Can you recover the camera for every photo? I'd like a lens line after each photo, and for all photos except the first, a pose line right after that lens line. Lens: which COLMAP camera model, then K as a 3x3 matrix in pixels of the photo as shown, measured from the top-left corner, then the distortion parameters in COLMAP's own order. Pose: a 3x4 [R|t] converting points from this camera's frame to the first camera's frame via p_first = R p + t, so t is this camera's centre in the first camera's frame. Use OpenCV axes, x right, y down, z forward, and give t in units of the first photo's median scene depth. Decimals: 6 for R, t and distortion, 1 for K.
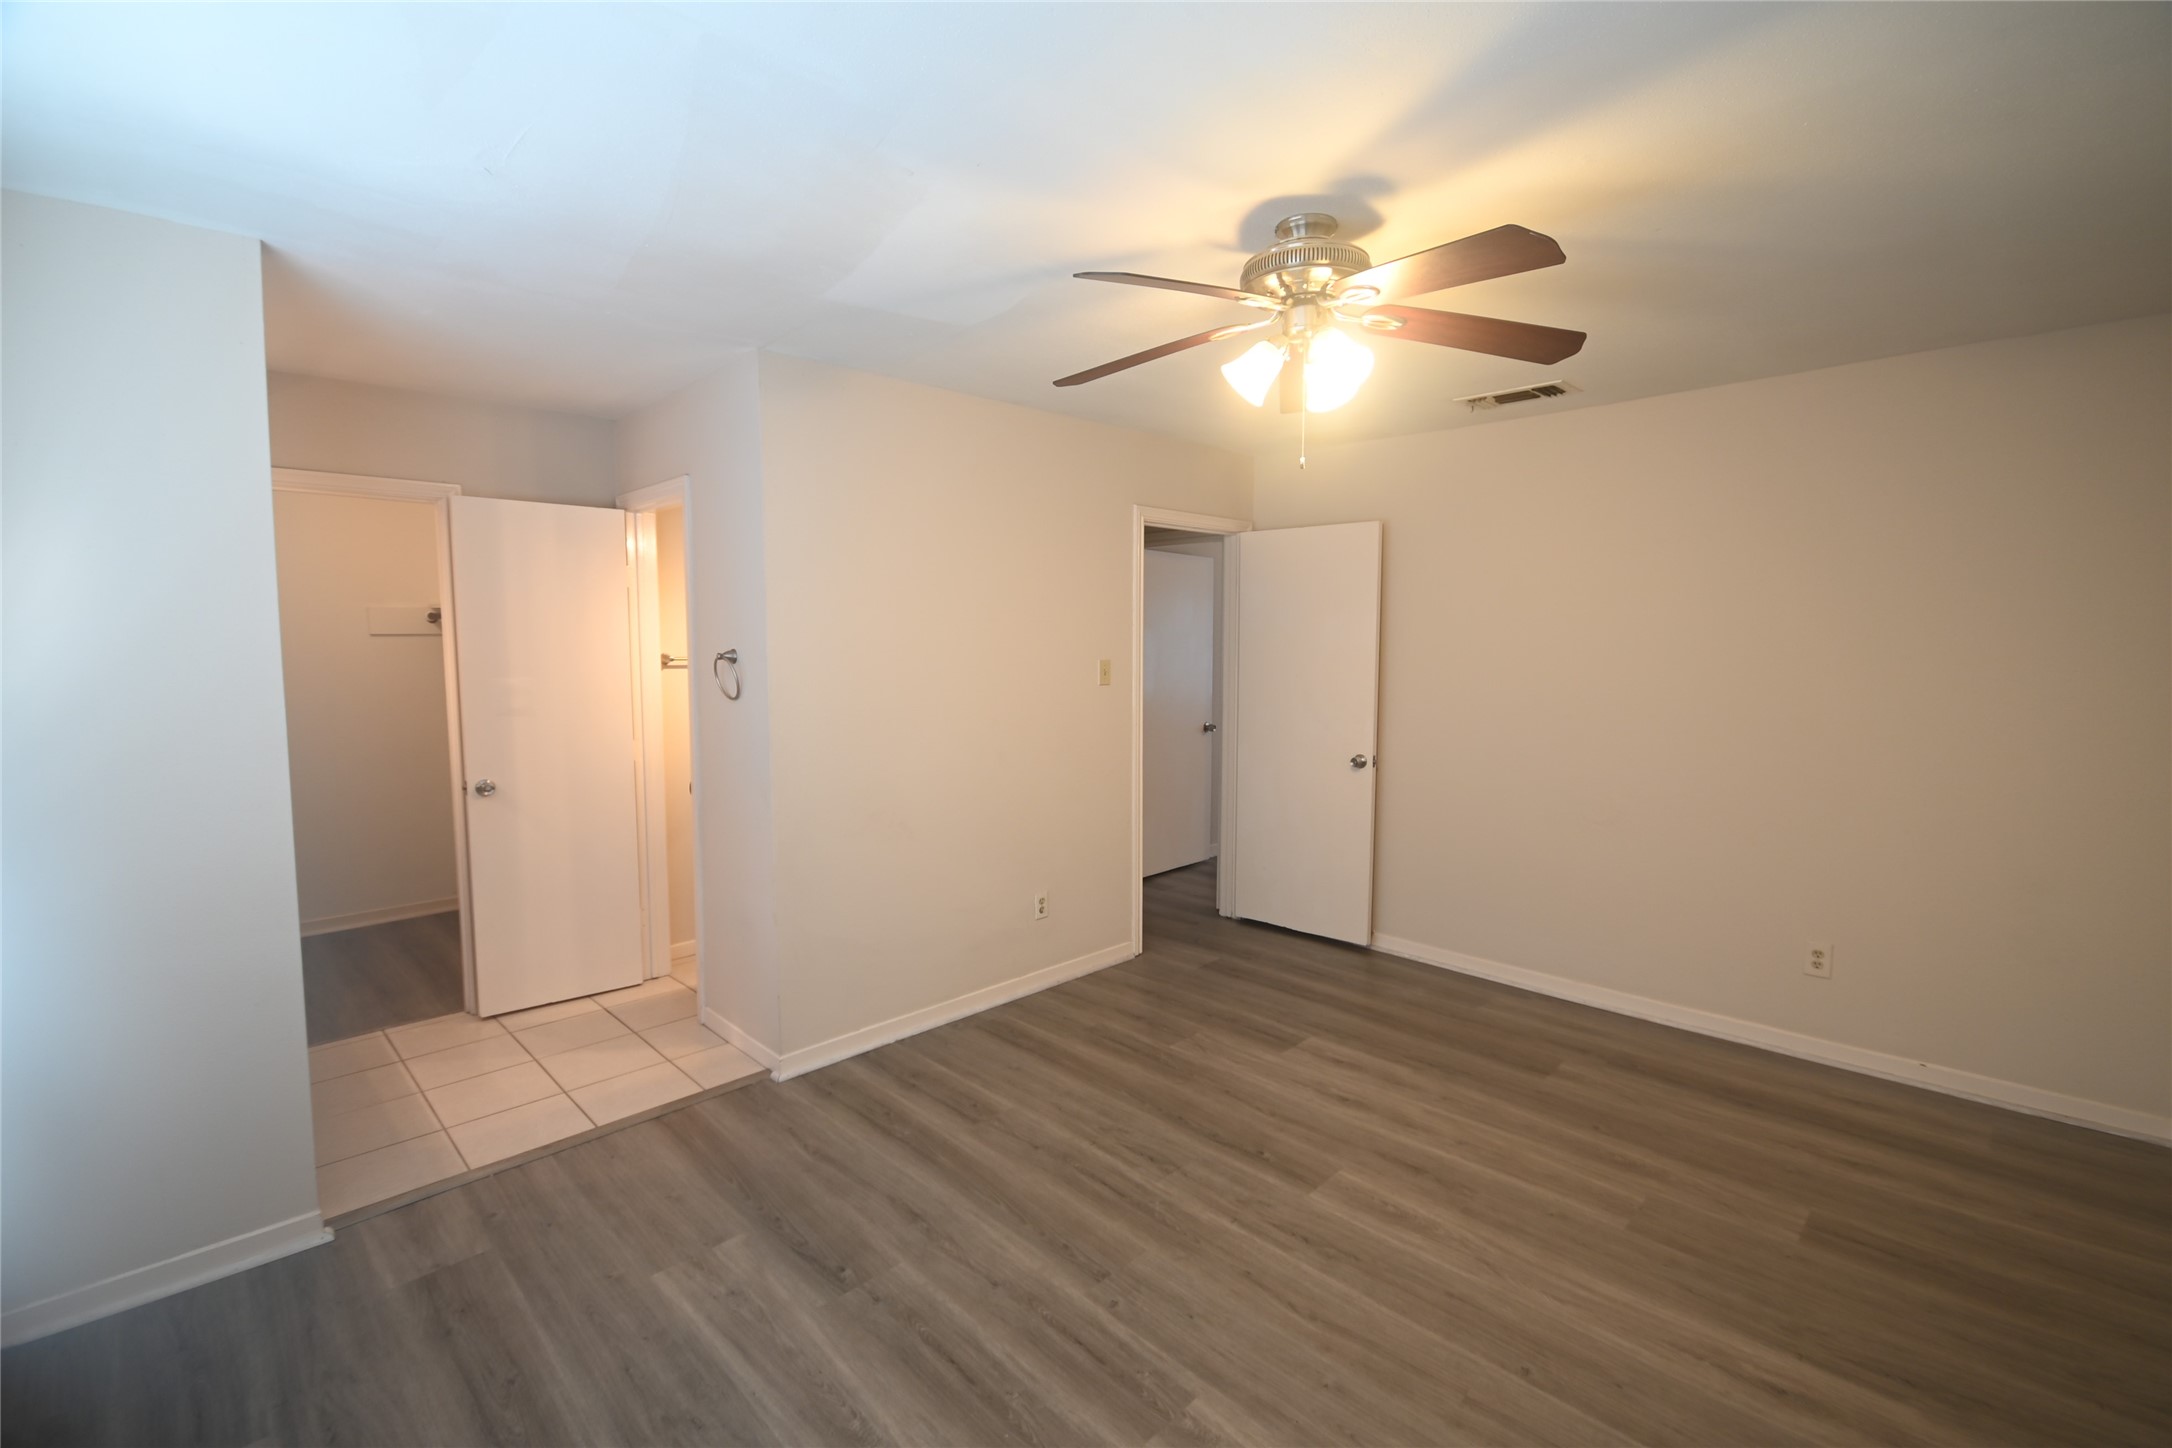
lens RADIAL K [[932.5, 0, 1114.6], [0, 932.5, 727.2], [0, 0, 1]] dist [-0.000399, -0.000045]
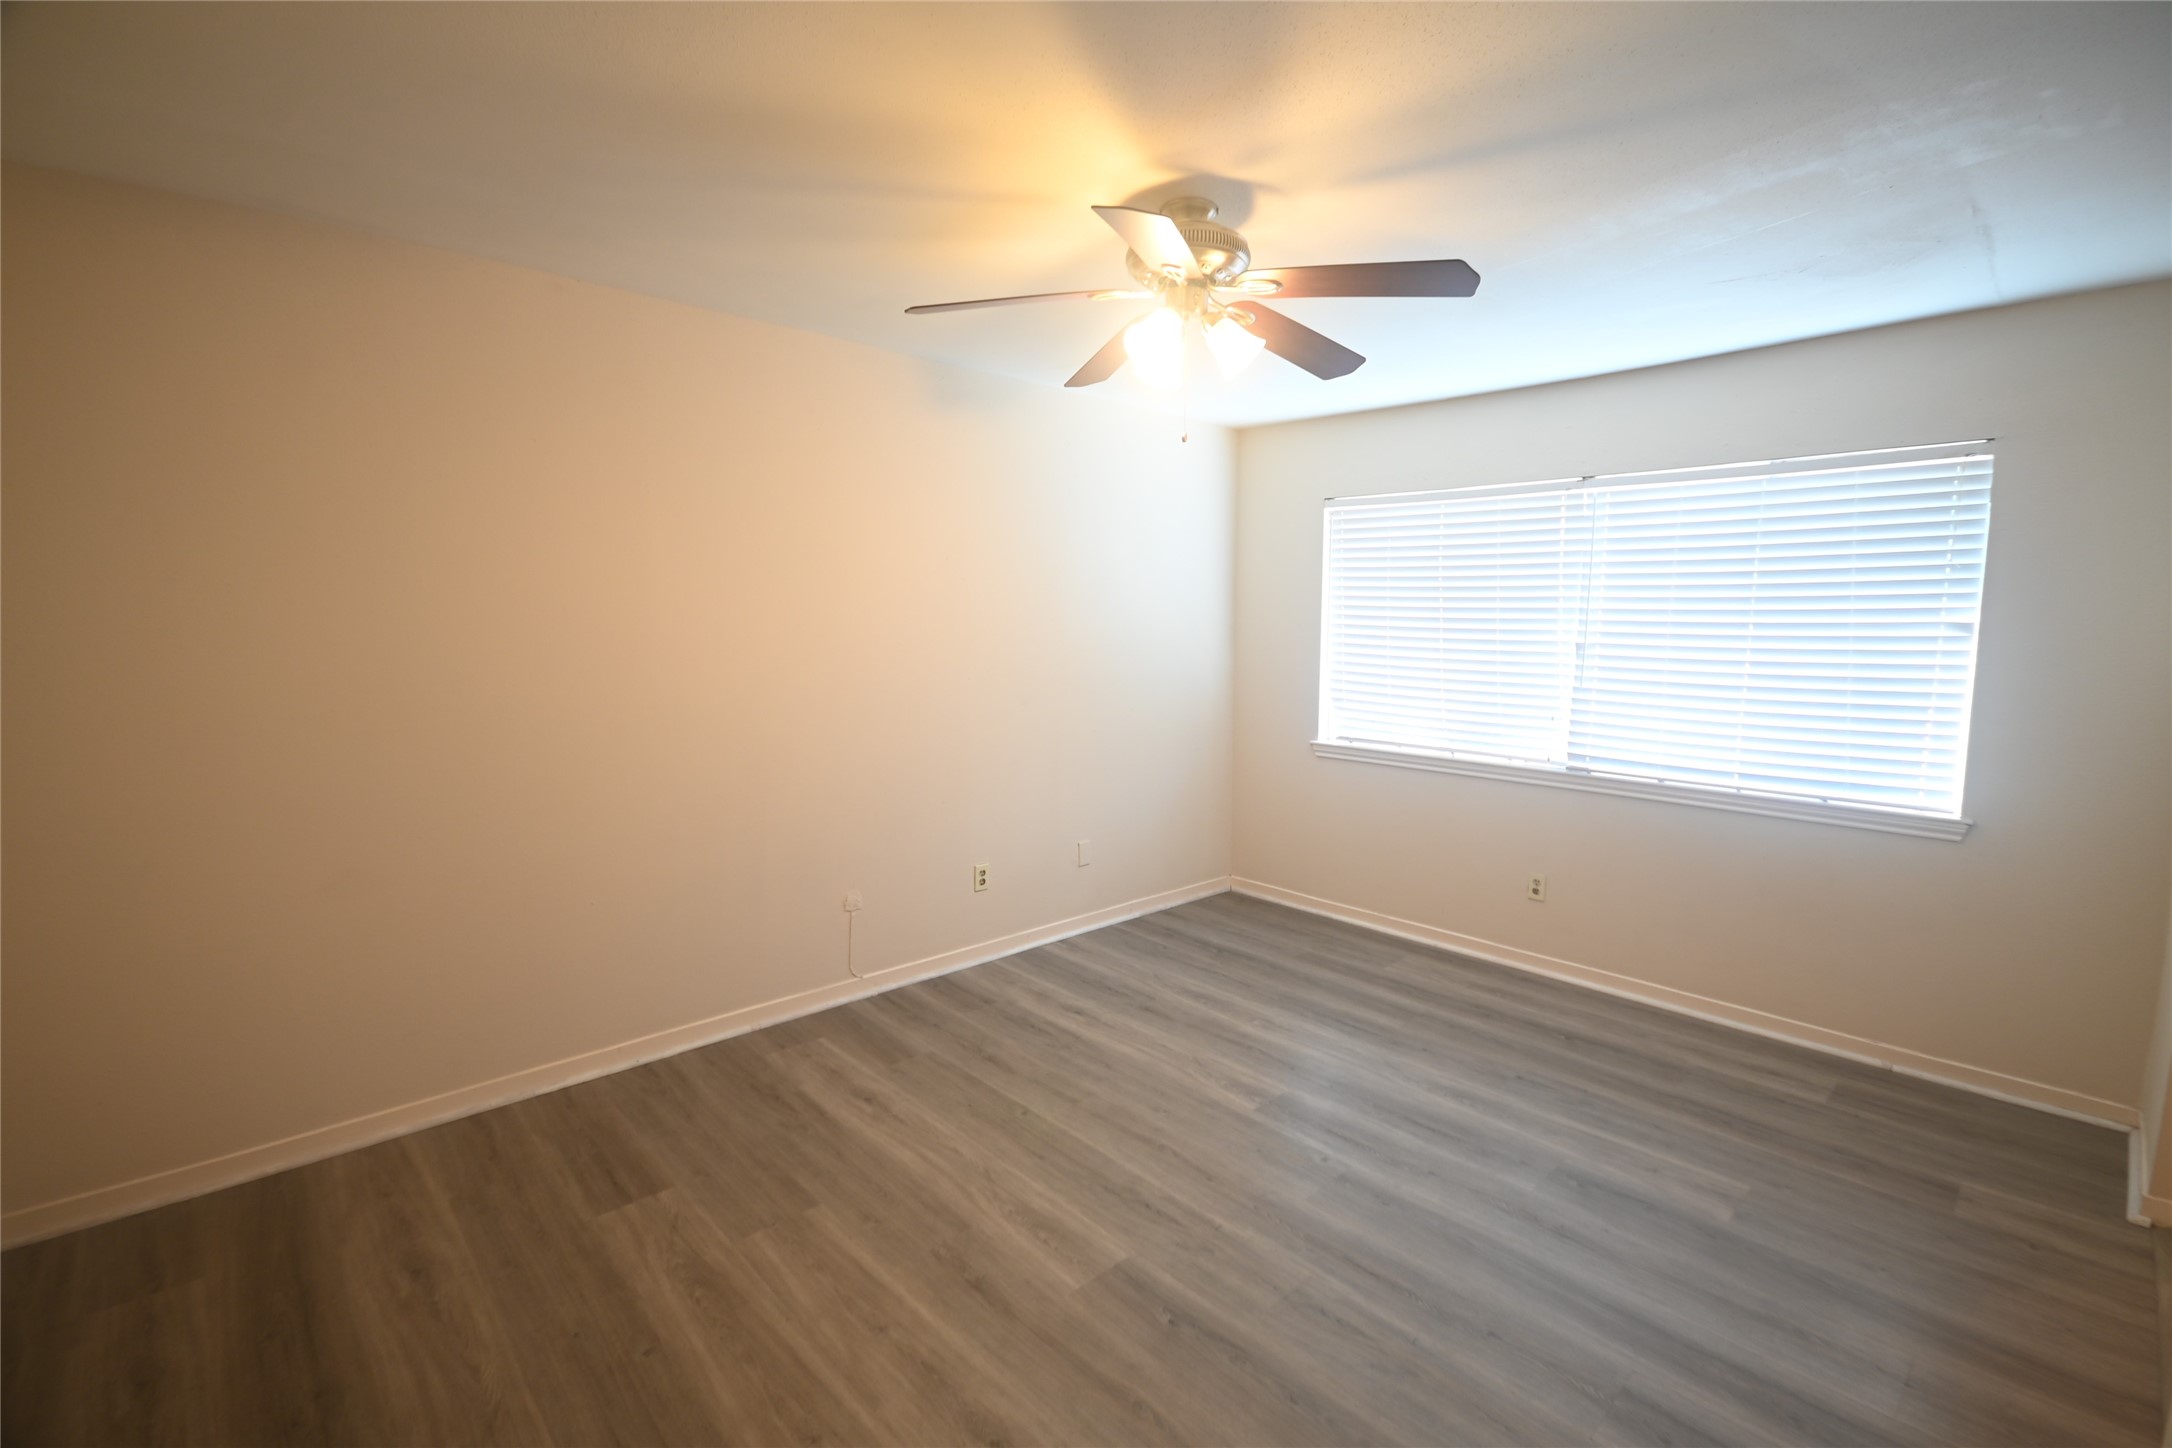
lens RADIAL K [[961.1, 0, 1104.0], [0, 961.1, 728.8], [0, 0, 1]] dist [0.015068, -0.011616]
pose [[-0.999108, -0.014641, 0.039596, 0.202472], [-0.005899, 0.977151, 0.212464, -0.160846], [-0.041802, 0.212041, -0.976366, 1.767381]]
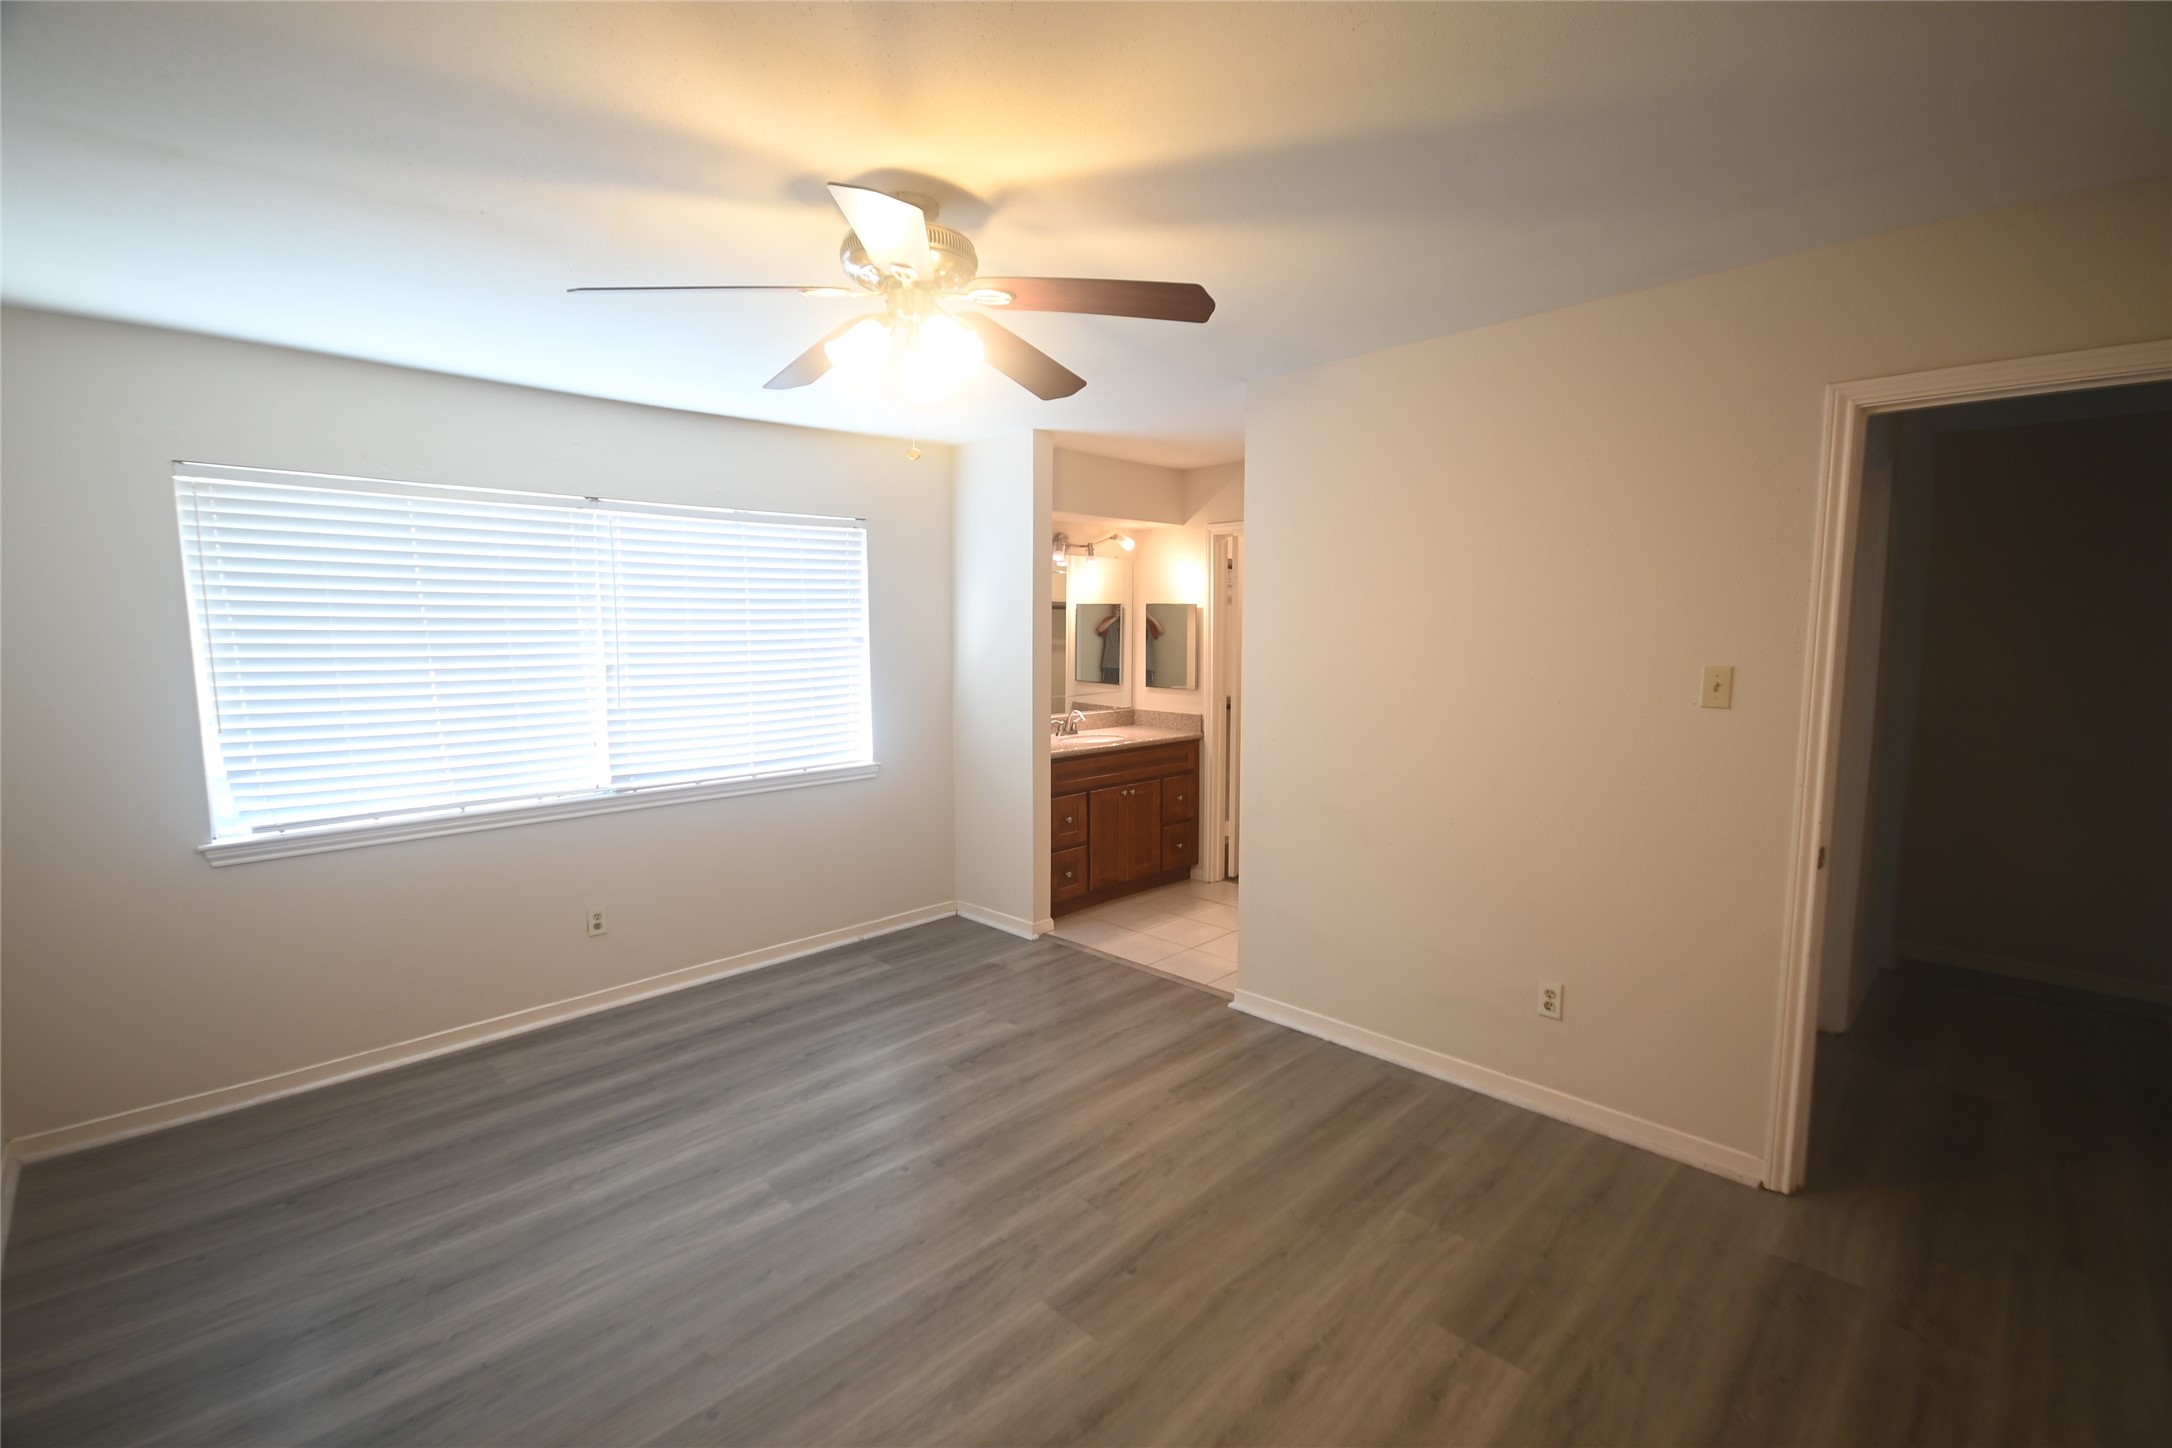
lens RADIAL K [[961.1, 0, 1104.0], [0, 961.1, 728.8], [0, 0, 1]] dist [0.015068, -0.011616]
pose [[-0.005124, 0.105930, -0.994360, 1.013871], [-0.085187, 0.990713, 0.105980, -0.102338], [0.996352, 0.085250, 0.003947, 1.010402]]
